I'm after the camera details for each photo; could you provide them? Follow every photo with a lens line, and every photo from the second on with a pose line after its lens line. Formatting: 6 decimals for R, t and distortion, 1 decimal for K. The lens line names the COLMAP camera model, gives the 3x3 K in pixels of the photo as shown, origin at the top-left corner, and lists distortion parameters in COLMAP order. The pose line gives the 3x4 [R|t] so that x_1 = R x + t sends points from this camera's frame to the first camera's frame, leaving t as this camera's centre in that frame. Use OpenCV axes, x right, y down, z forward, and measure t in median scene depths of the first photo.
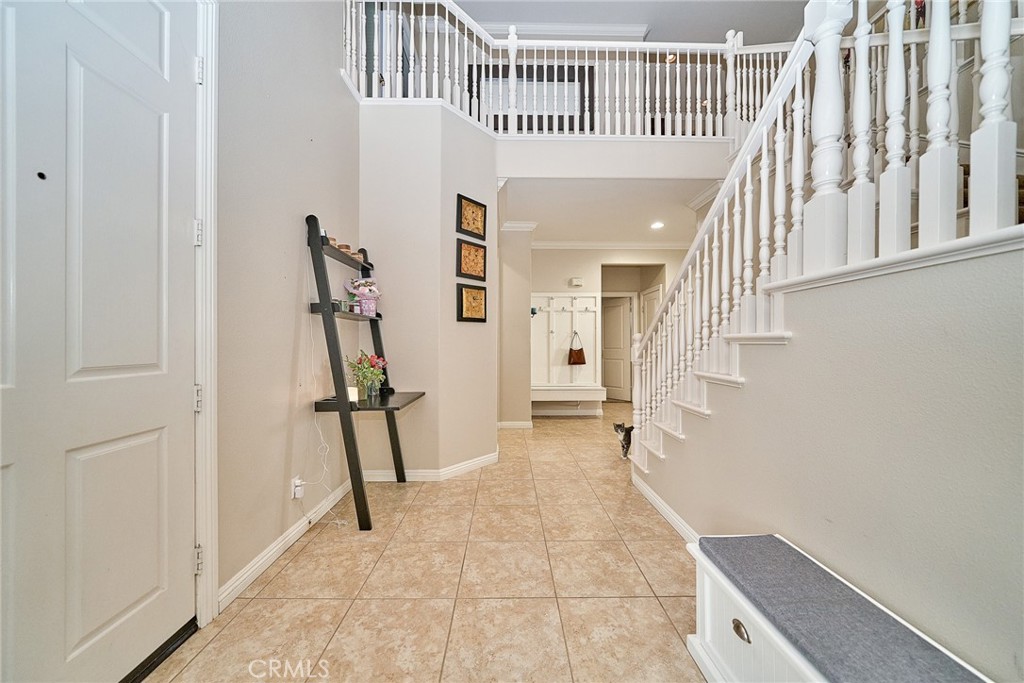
lens RADIAL K [[356.8, 0, 513.4], [0, 356.8, 345.0], [0, 0, 1]] dist [-0.004567, -0.000589]
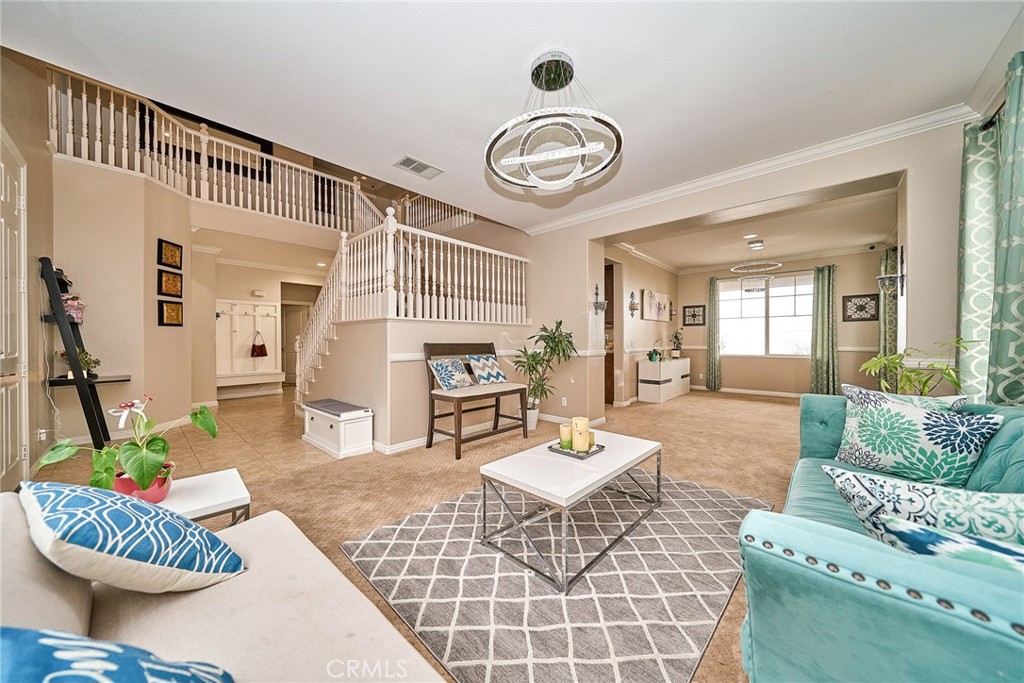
lens RADIAL K [[356.8, 0, 519.2], [0, 356.8, 345.3], [0, 0, 1]] dist [-0.004567, -0.000589]
pose [[0.695333, -0.011604, 0.718595, -0.110811], [0.003102, 0.999909, 0.013145, -0.000528], [-0.718681, -0.006911, 0.695305, -0.675088]]
